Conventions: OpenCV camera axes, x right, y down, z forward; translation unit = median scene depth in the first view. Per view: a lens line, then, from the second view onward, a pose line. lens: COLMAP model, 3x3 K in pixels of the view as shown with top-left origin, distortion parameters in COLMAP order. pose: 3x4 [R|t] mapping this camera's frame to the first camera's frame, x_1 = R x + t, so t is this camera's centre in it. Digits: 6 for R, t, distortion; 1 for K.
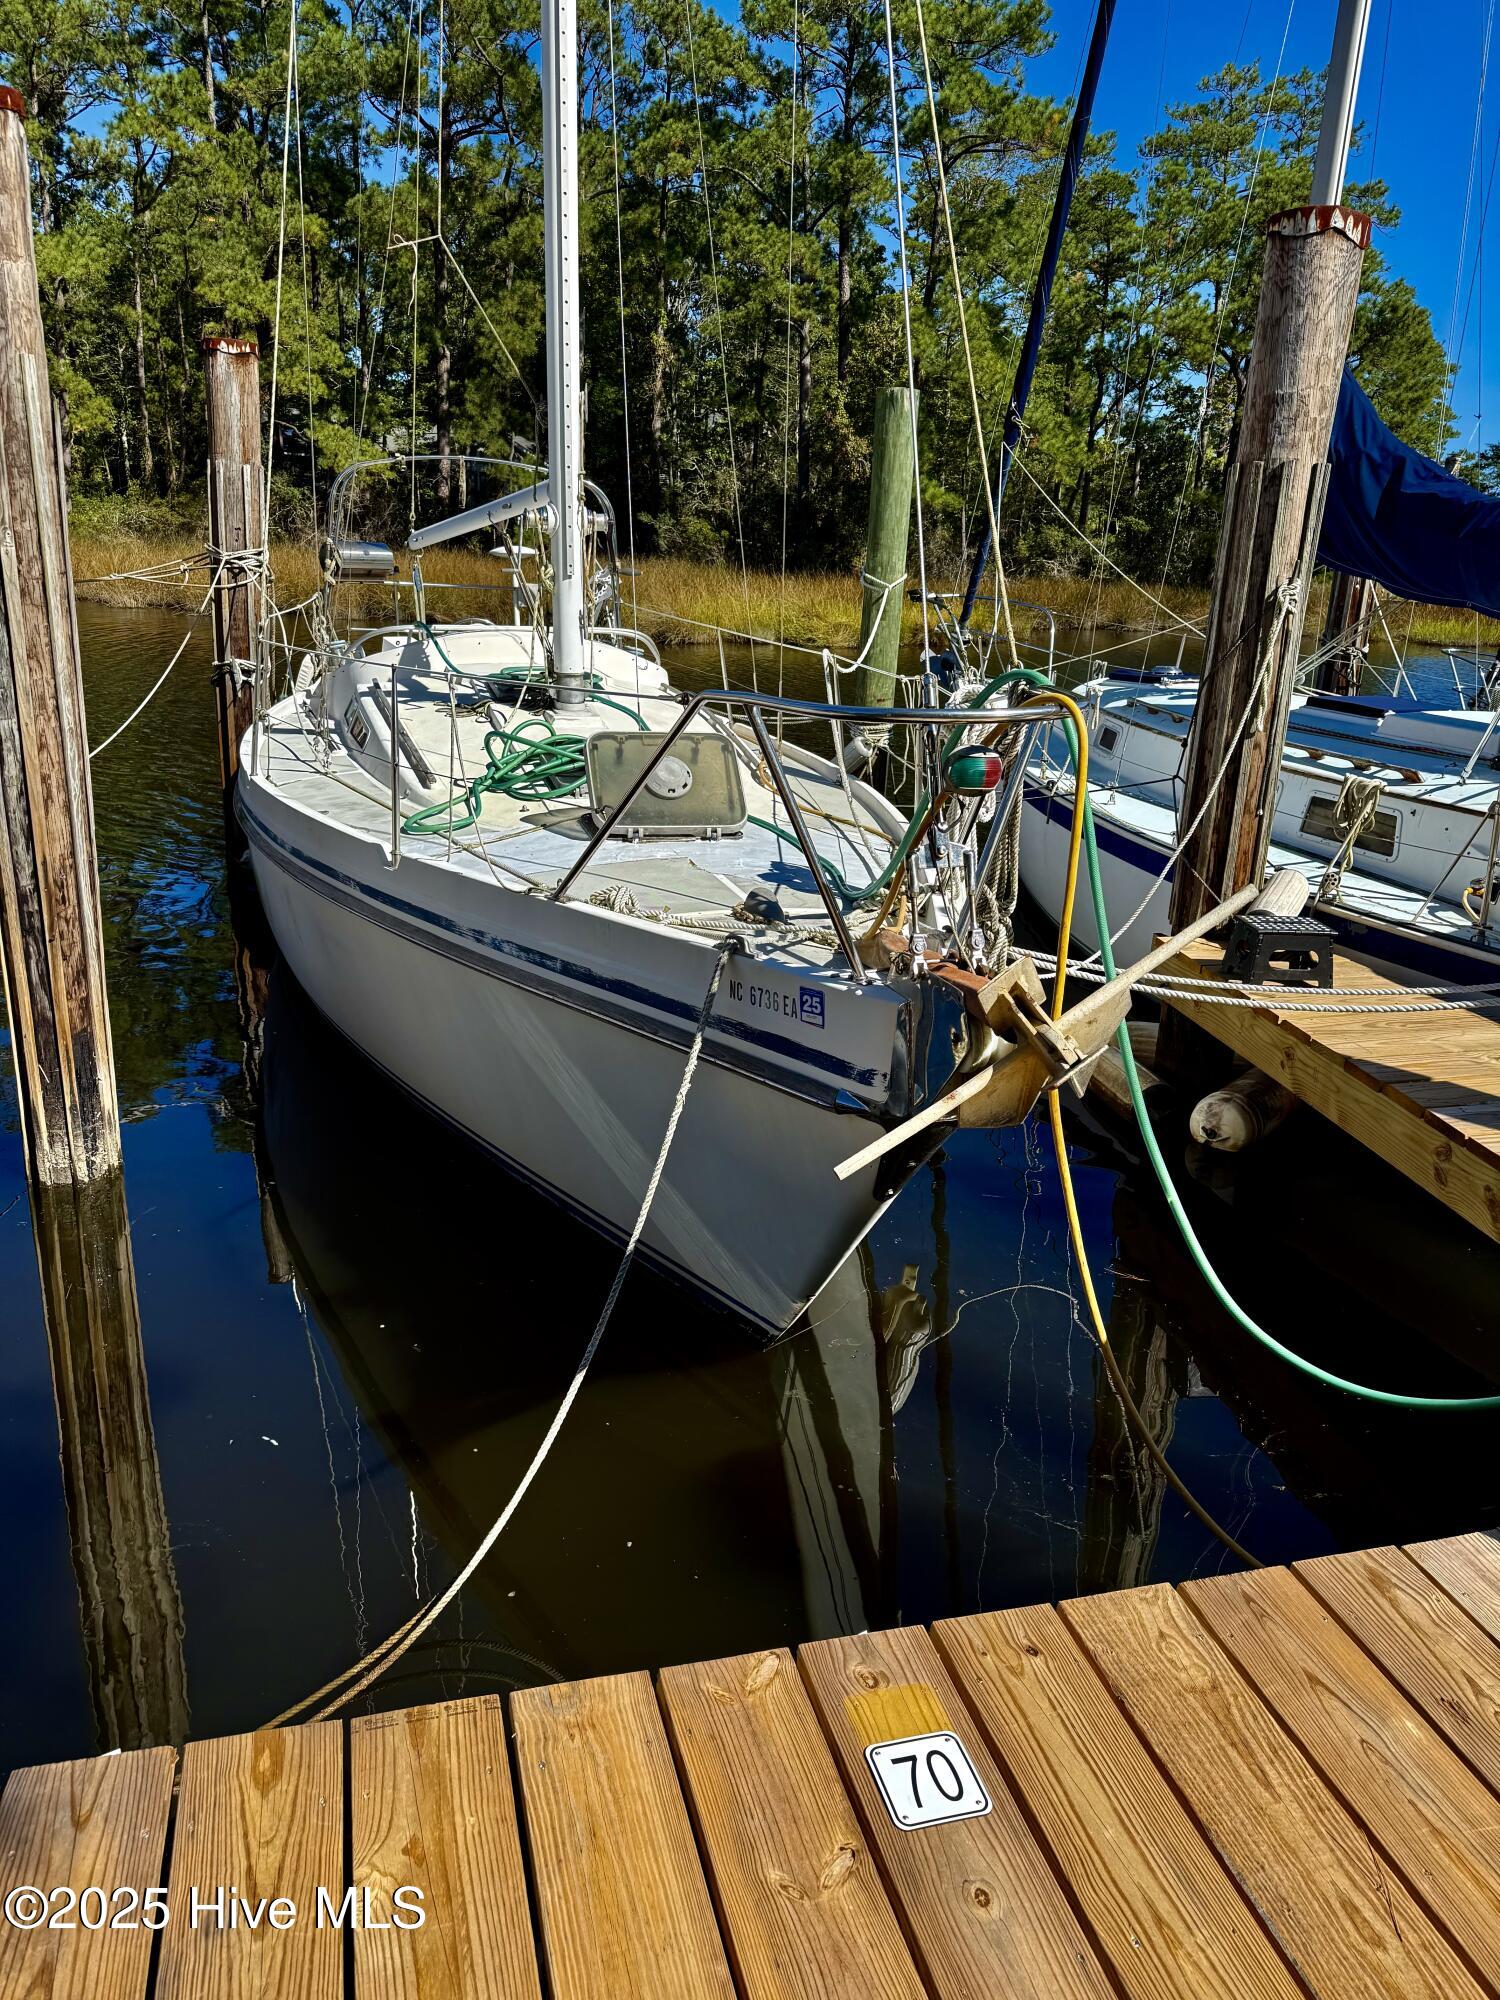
lens RADIAL K [[1400.8, 0, 752.6], [0, 1400.8, 966.2], [0, 0, 1]] dist [0.001109, 0.003496]
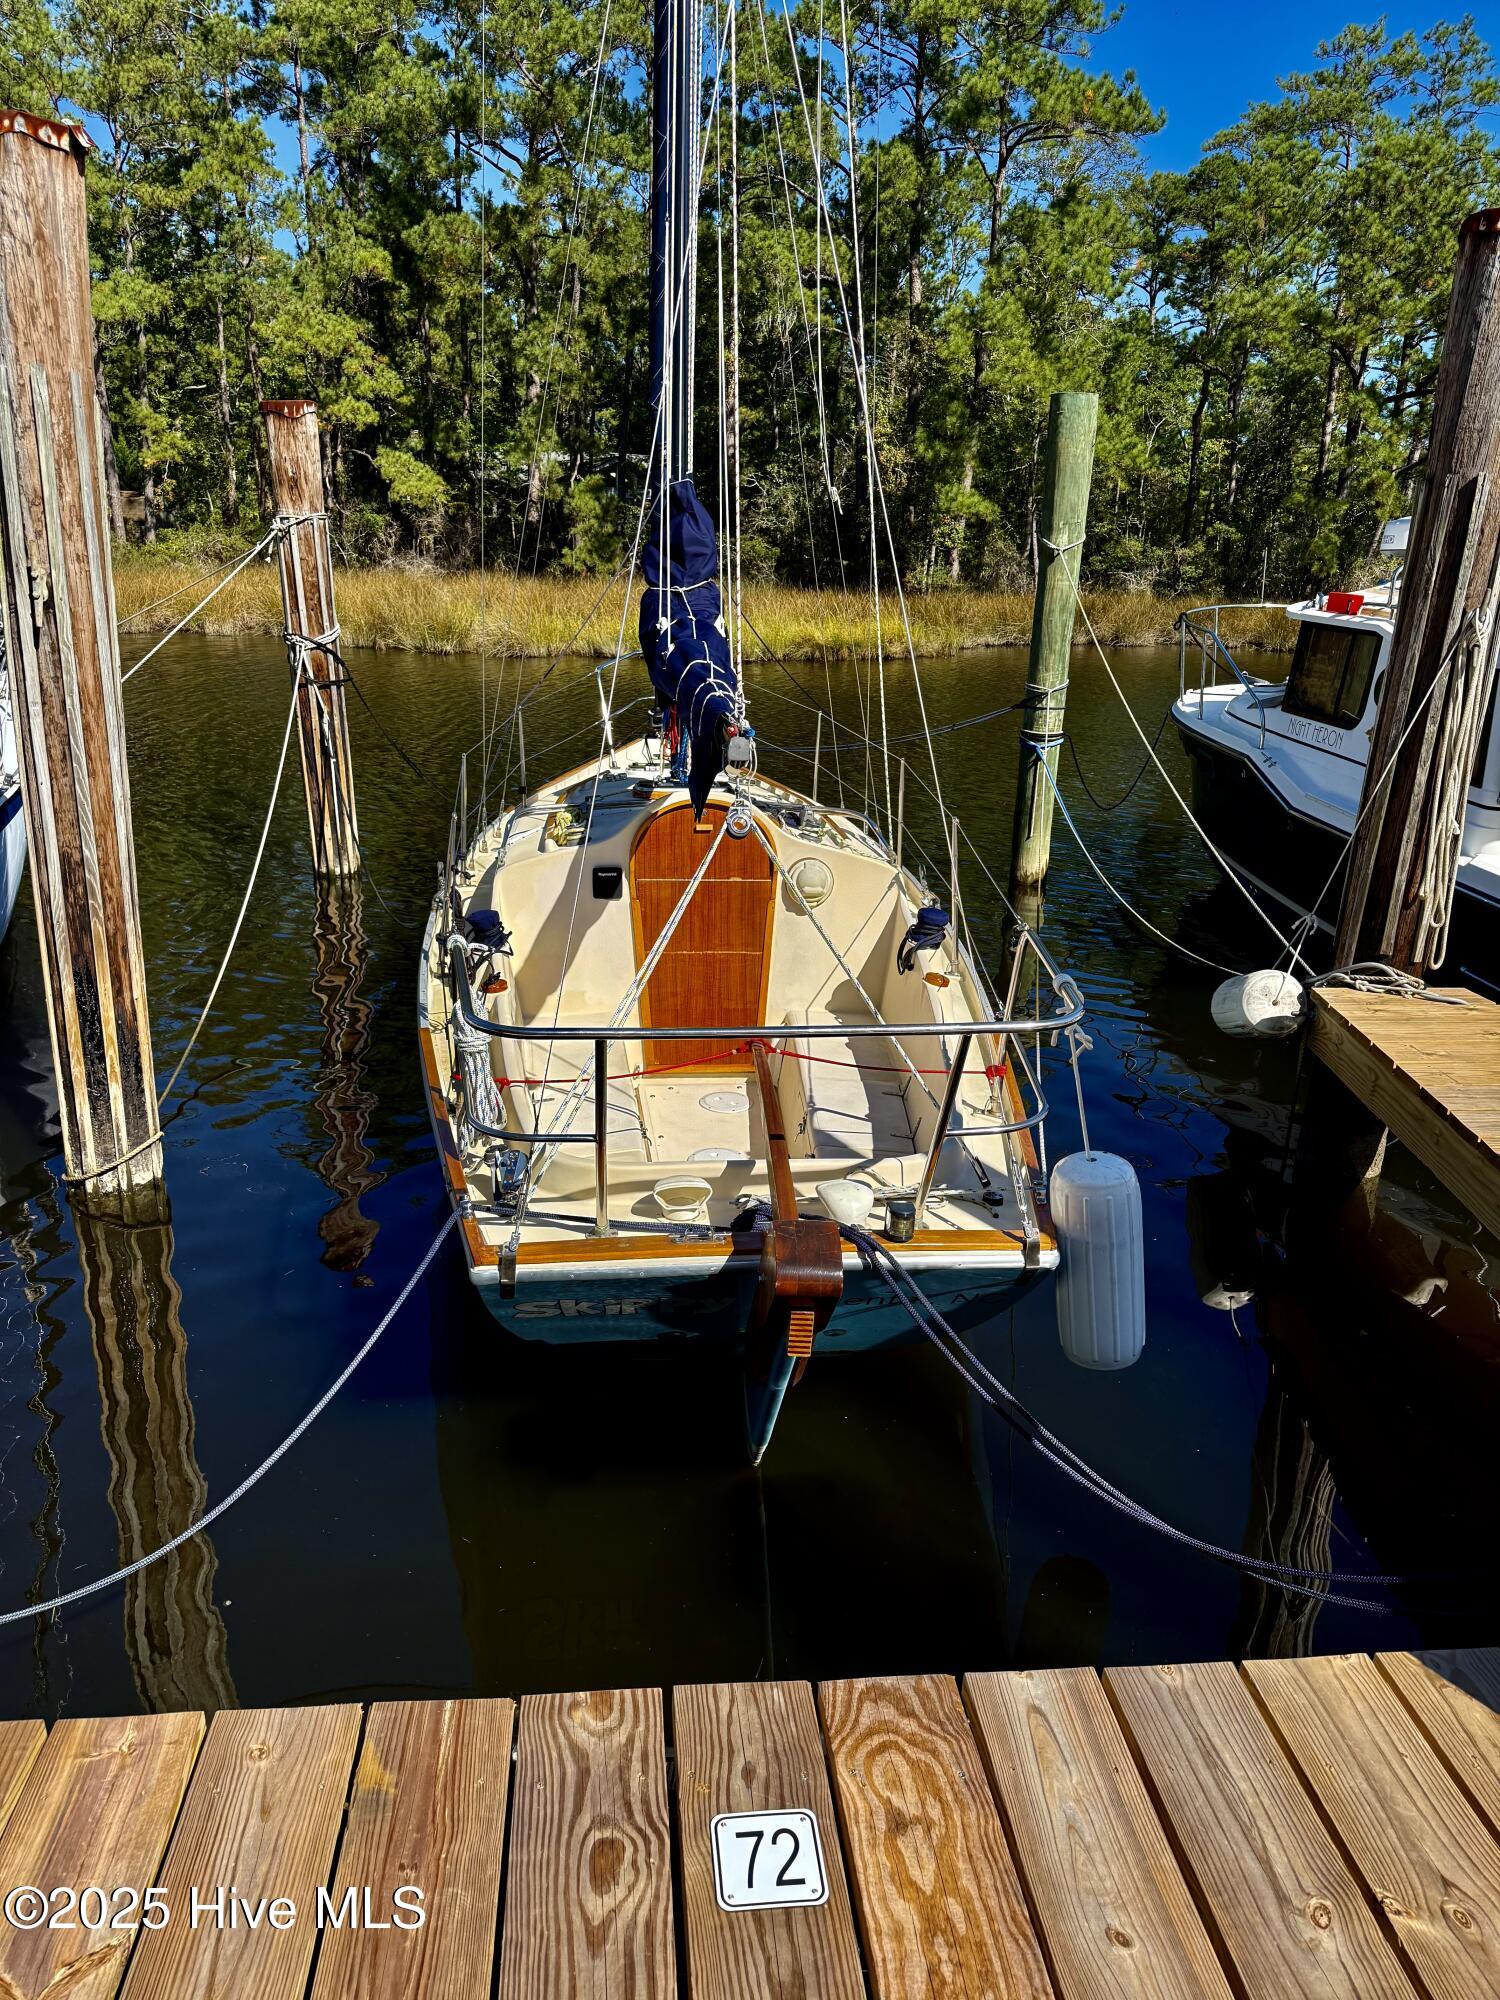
lens RADIAL K [[1382.3, 0, 750.0], [0, 1382.3, 1000.0], [0, 0, 1]] dist [0.000840, -0.002836]
pose [[0.984546, 0.035422, -0.171505, 0.151222], [-0.033761, 0.999351, 0.012596, -0.007449], [0.171840, -0.006611, 0.985103, 0.047728]]
